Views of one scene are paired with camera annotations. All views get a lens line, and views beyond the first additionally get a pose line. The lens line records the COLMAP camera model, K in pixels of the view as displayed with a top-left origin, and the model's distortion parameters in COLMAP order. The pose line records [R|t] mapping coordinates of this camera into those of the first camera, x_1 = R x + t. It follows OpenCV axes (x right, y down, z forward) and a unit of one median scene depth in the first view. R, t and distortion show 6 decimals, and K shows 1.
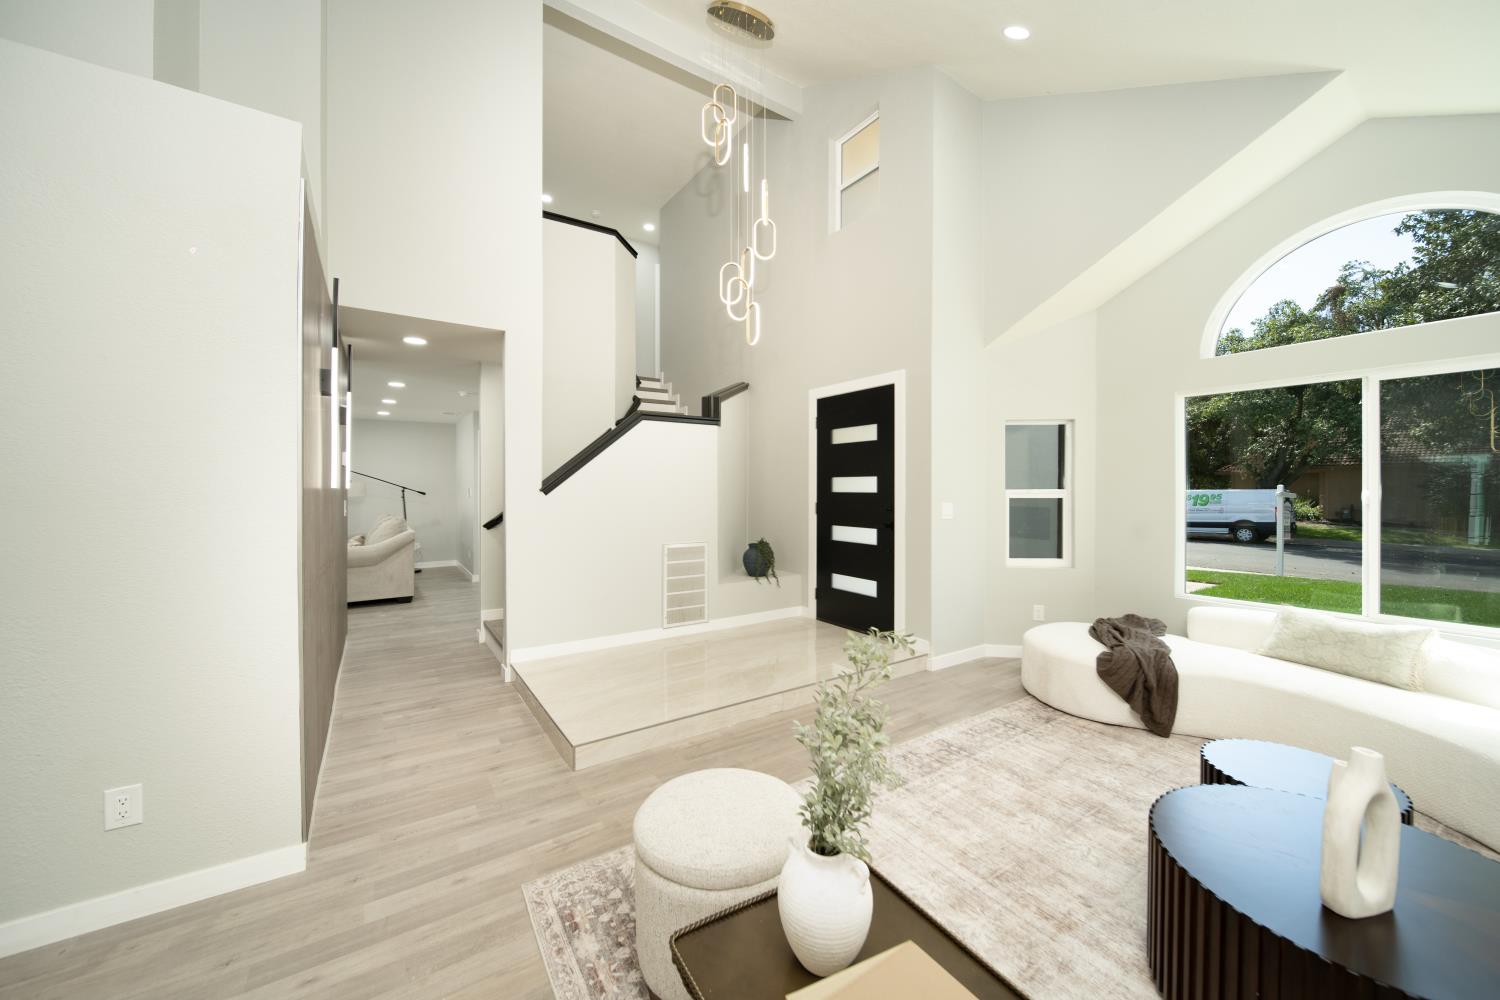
lens RADIAL K [[531.1, 0, 753.8], [0, 531.1, 496.0], [0, 0, 1]] dist [-0.010632, -0.000408]
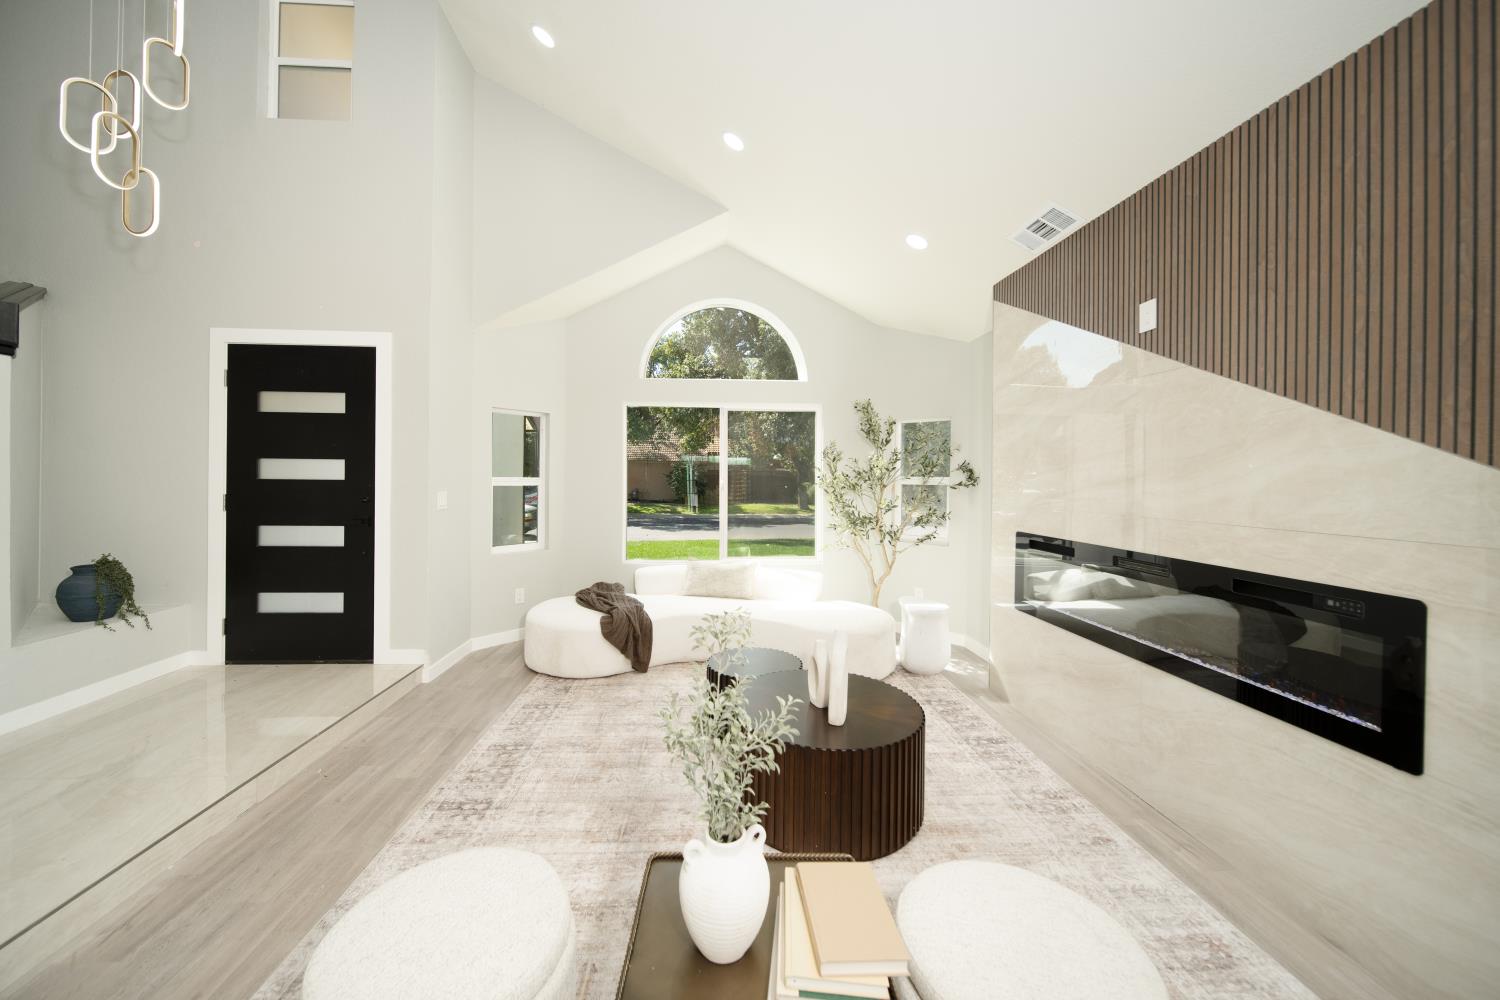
lens RADIAL K [[531.1, 0, 750.0], [0, 531.1, 487.1], [0, 0, 1]] dist [-0.010632, -0.000408]
pose [[0.519819, -0.008095, 0.854238, -0.153504], [-0.000446, 0.999952, 0.009747, -0.005066], [-0.854276, -0.005448, 0.519791, 0.093108]]
